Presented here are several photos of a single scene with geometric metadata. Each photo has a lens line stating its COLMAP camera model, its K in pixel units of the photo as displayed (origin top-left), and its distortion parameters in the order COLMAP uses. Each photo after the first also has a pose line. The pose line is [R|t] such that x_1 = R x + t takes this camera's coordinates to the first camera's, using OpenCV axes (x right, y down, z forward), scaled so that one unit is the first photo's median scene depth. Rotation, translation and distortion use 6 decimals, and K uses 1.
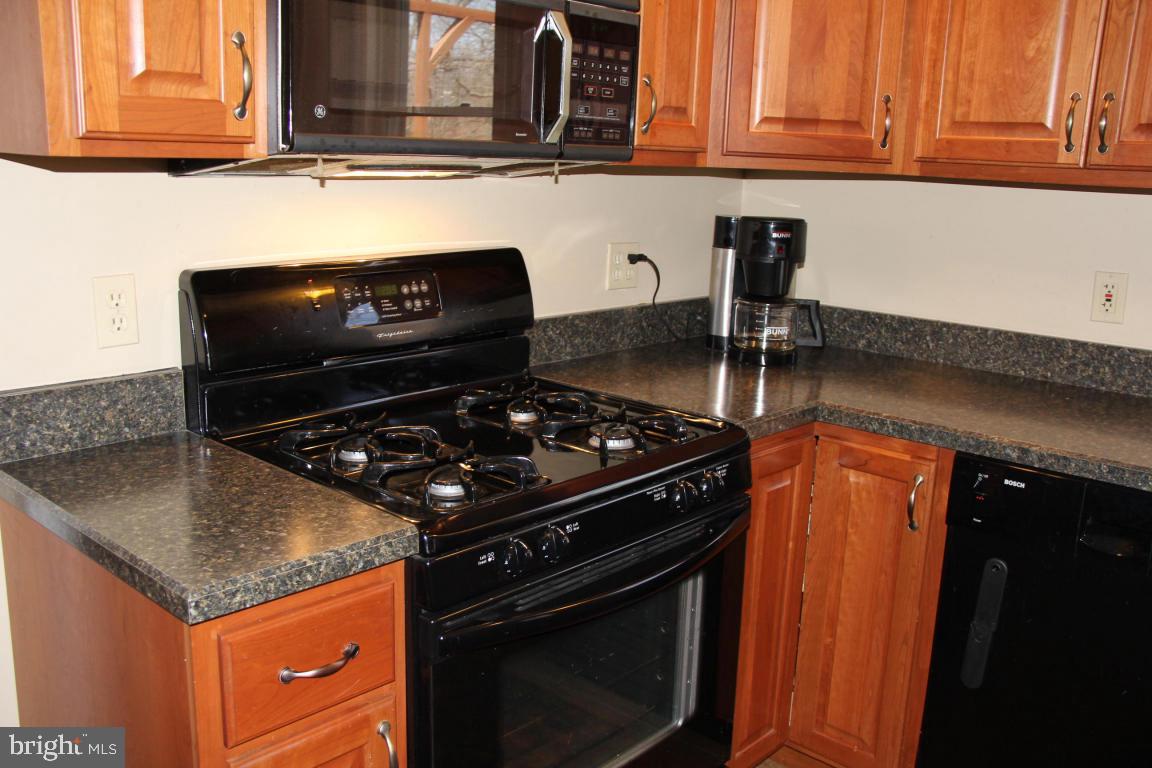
lens RADIAL K [[981.8, 0, 576.0], [0, 981.8, 384.0], [0, 0, 1]] dist [-0.173880, 0.152812]
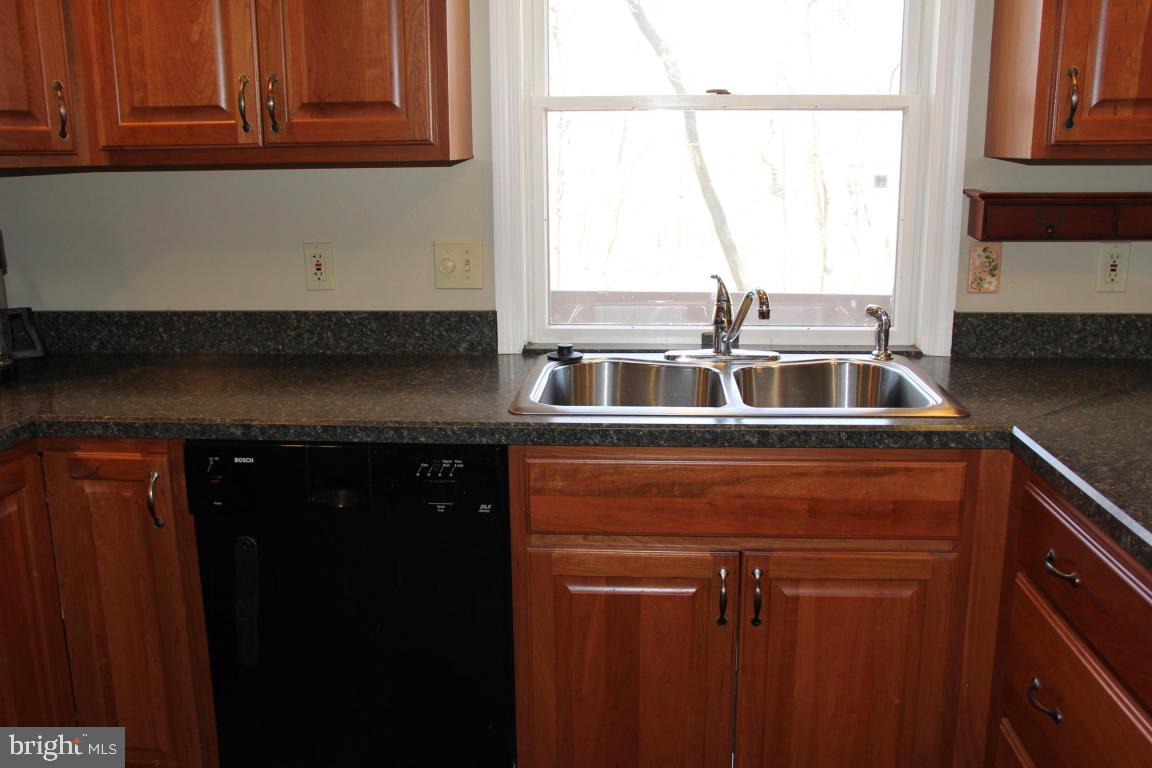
lens RADIAL K [[981.8, 0, 576.0], [0, 981.8, 384.0], [0, 0, 1]] dist [-0.173880, 0.152812]
pose [[0.772113, -0.170444, 0.612201, 0.106458], [0.162140, 0.984314, 0.069552, 0.009430], [-0.614452, 0.045561, 0.787637, -0.029126]]
